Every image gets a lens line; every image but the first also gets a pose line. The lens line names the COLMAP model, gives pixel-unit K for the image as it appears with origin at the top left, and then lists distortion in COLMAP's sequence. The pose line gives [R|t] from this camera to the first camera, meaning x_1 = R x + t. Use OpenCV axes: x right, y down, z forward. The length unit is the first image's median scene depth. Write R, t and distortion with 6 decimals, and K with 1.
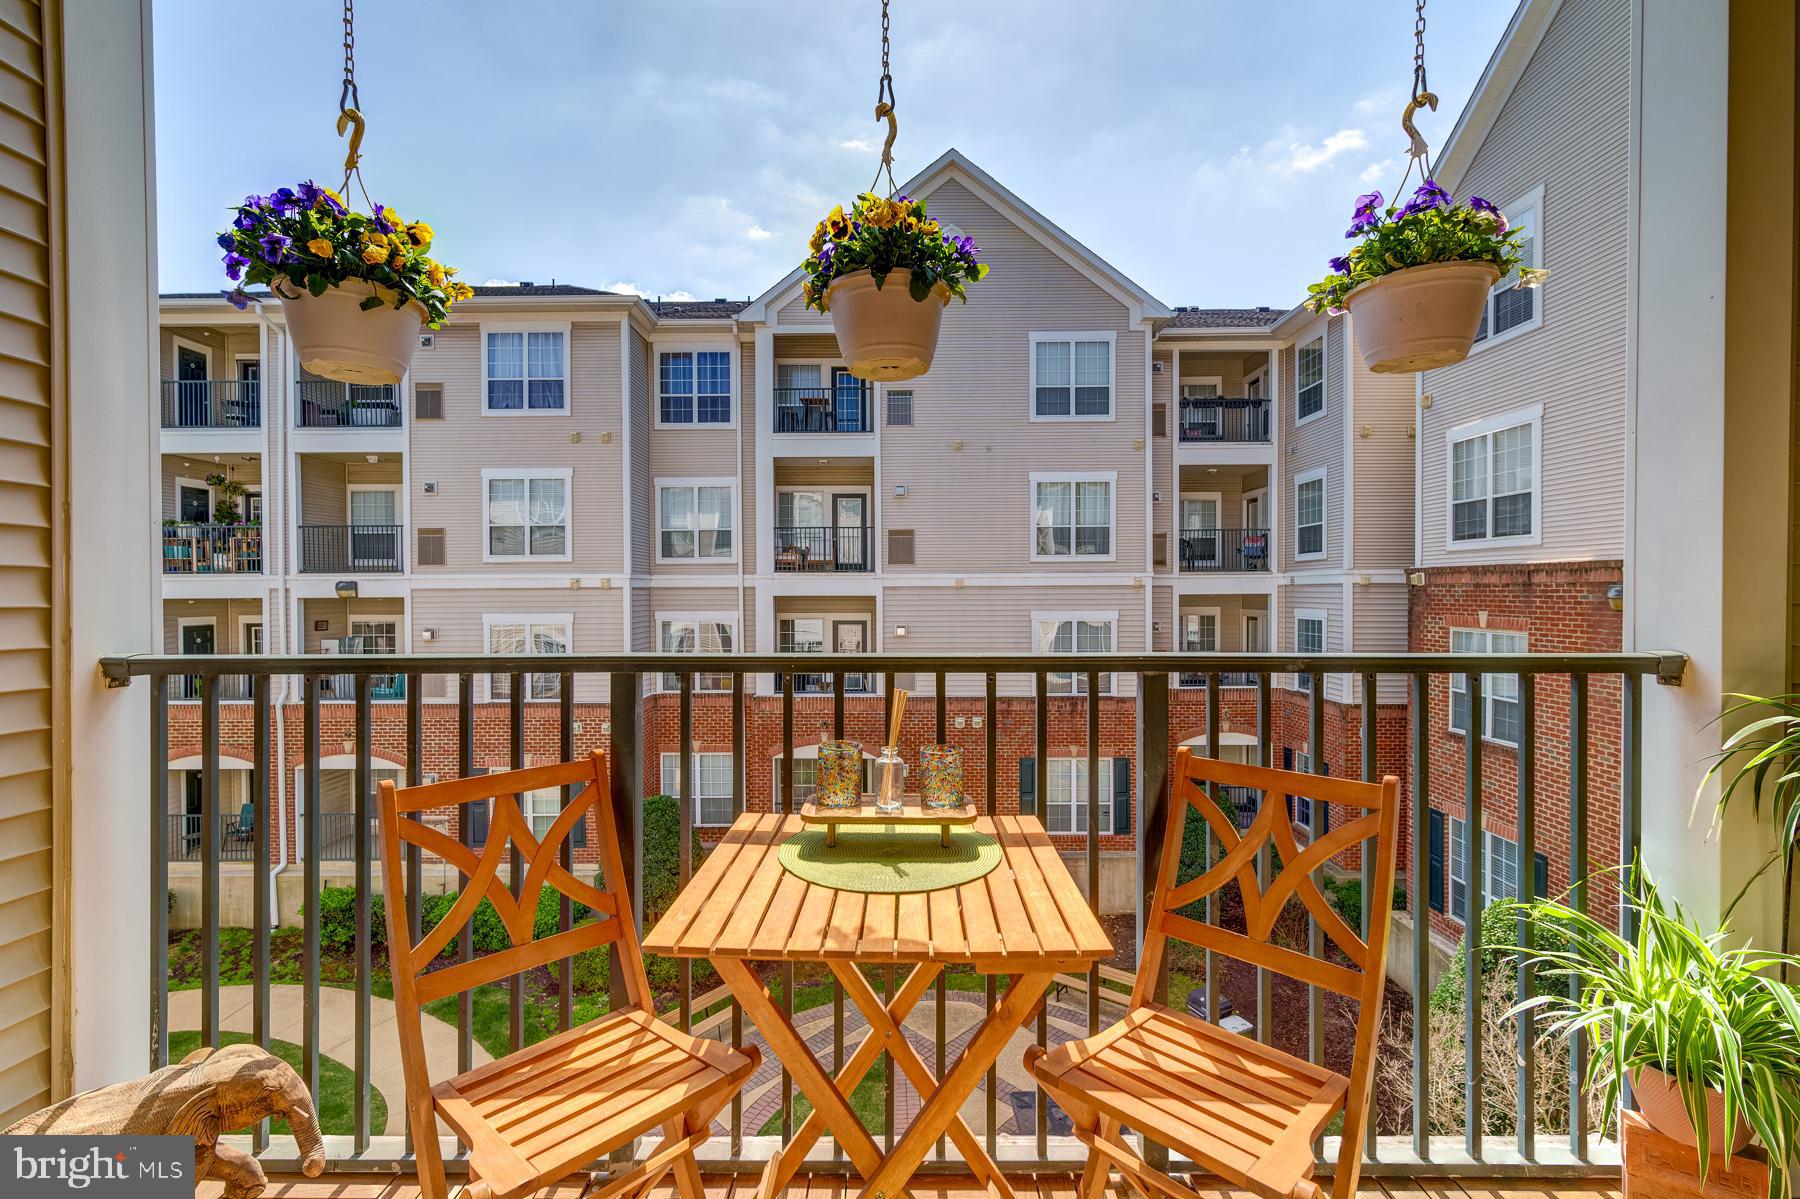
lens RADIAL K [[783.3, 0, 868.3], [0, 783.3, 594.4], [0, 0, 1]] dist [0.005409, 0.000085]
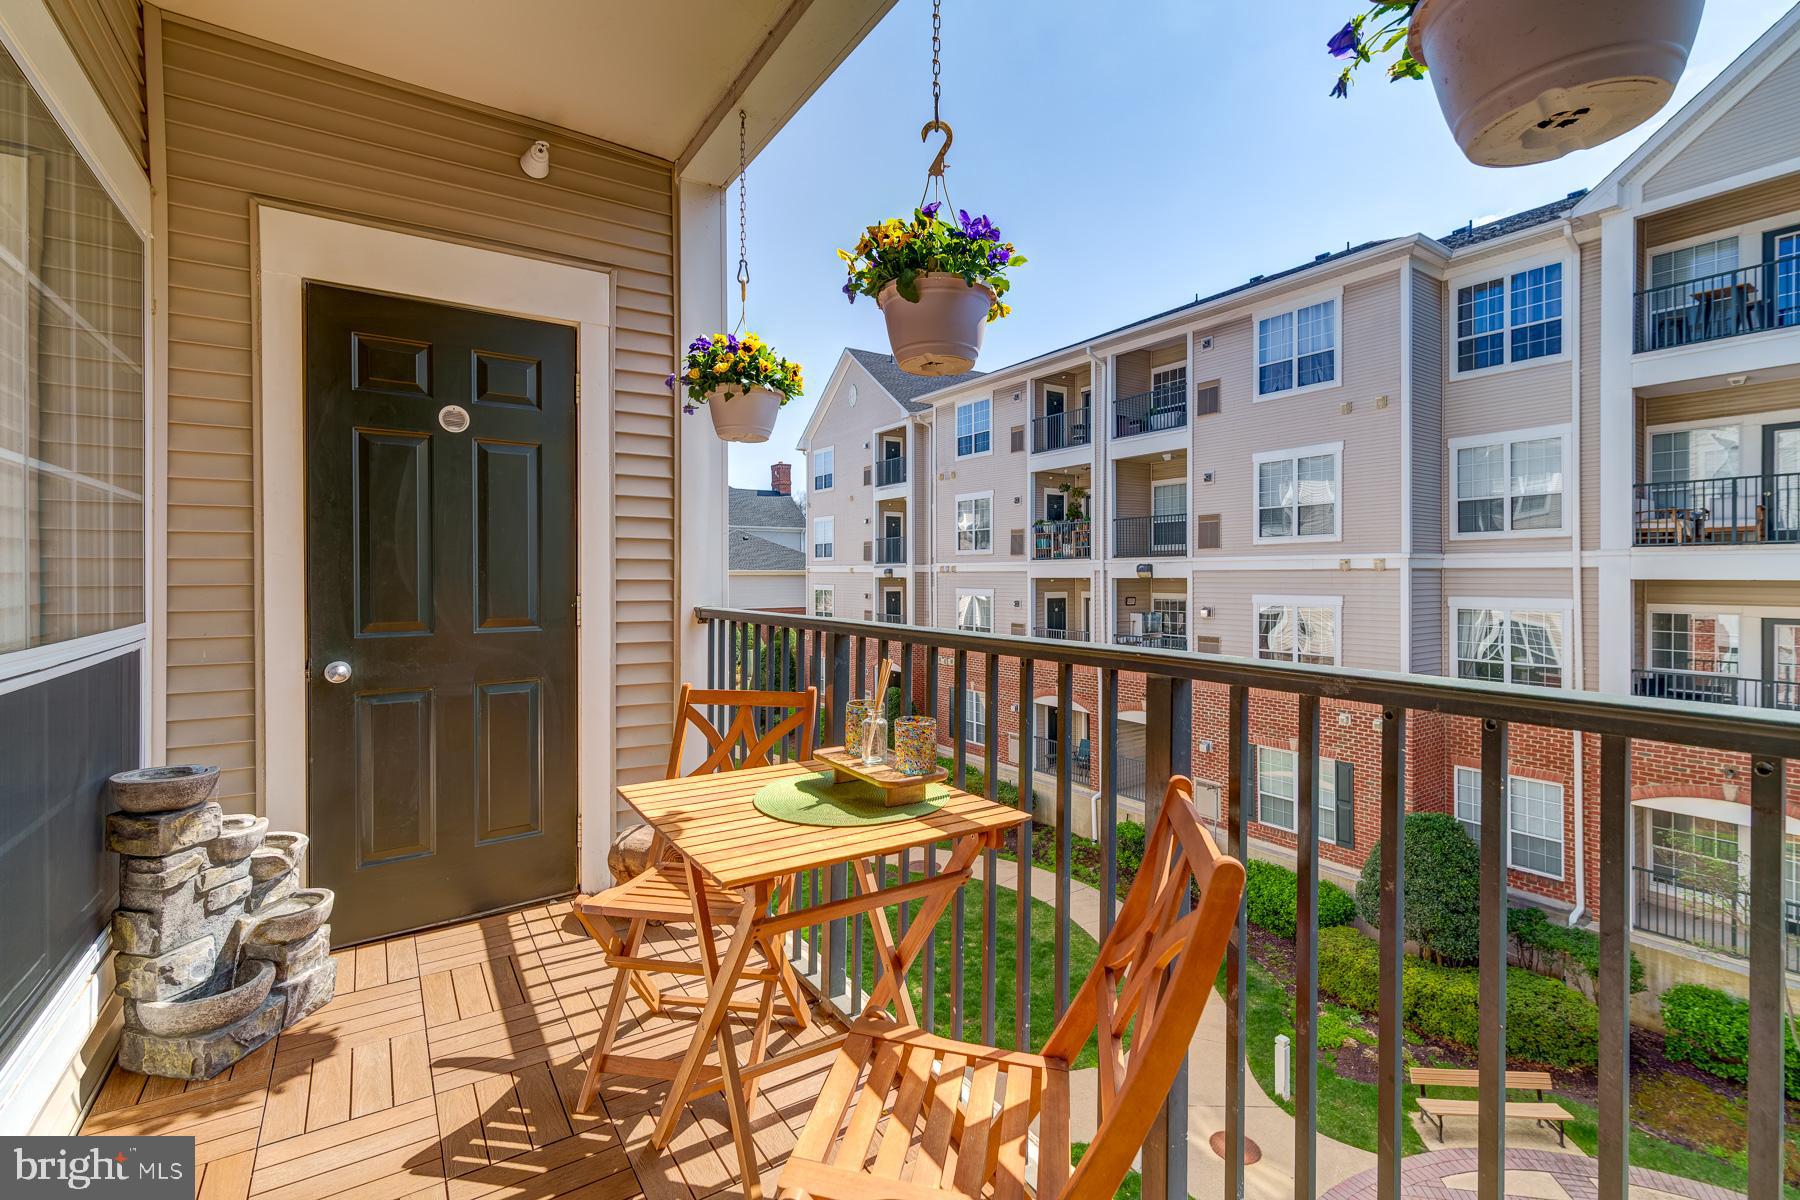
lens RADIAL K [[783.3, 0, 910.2], [0, 783.3, 571.7], [0, 0, 1]] dist [0.005409, 0.000085]
pose [[0.576917, -0.000578, -0.816803, 0.108072], [-0.003735, 0.999987, -0.003345, 0.000158], [0.816794, 0.004980, 0.576908, 0.043255]]
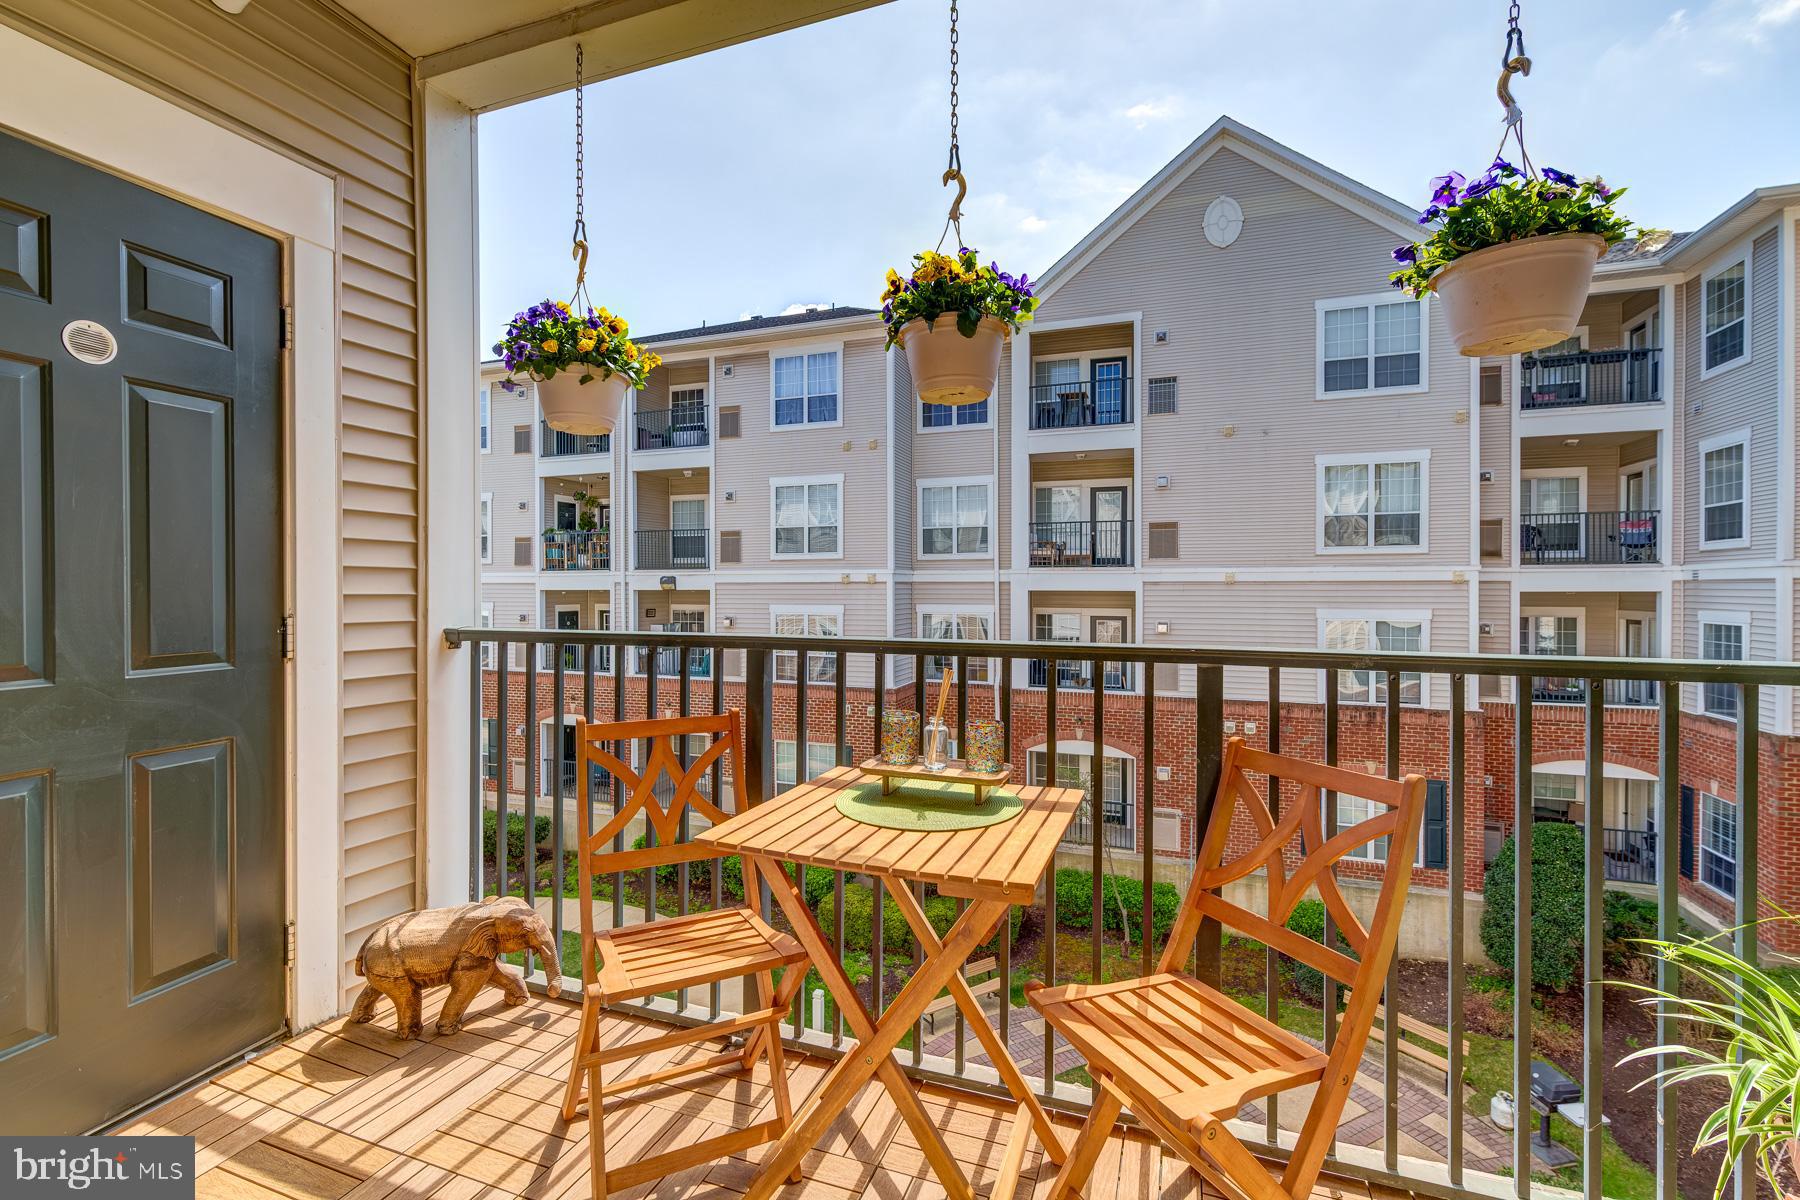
lens RADIAL K [[783.3, 0, 890.1], [0, 783.3, 586.4], [0, 0, 1]] dist [0.005409, 0.000085]
pose [[0.944621, 0.003873, -0.328140, 0.038740], [-0.004989, 0.999984, -0.002557, 0.000050], [0.328125, 0.004053, 0.944626, -0.016298]]
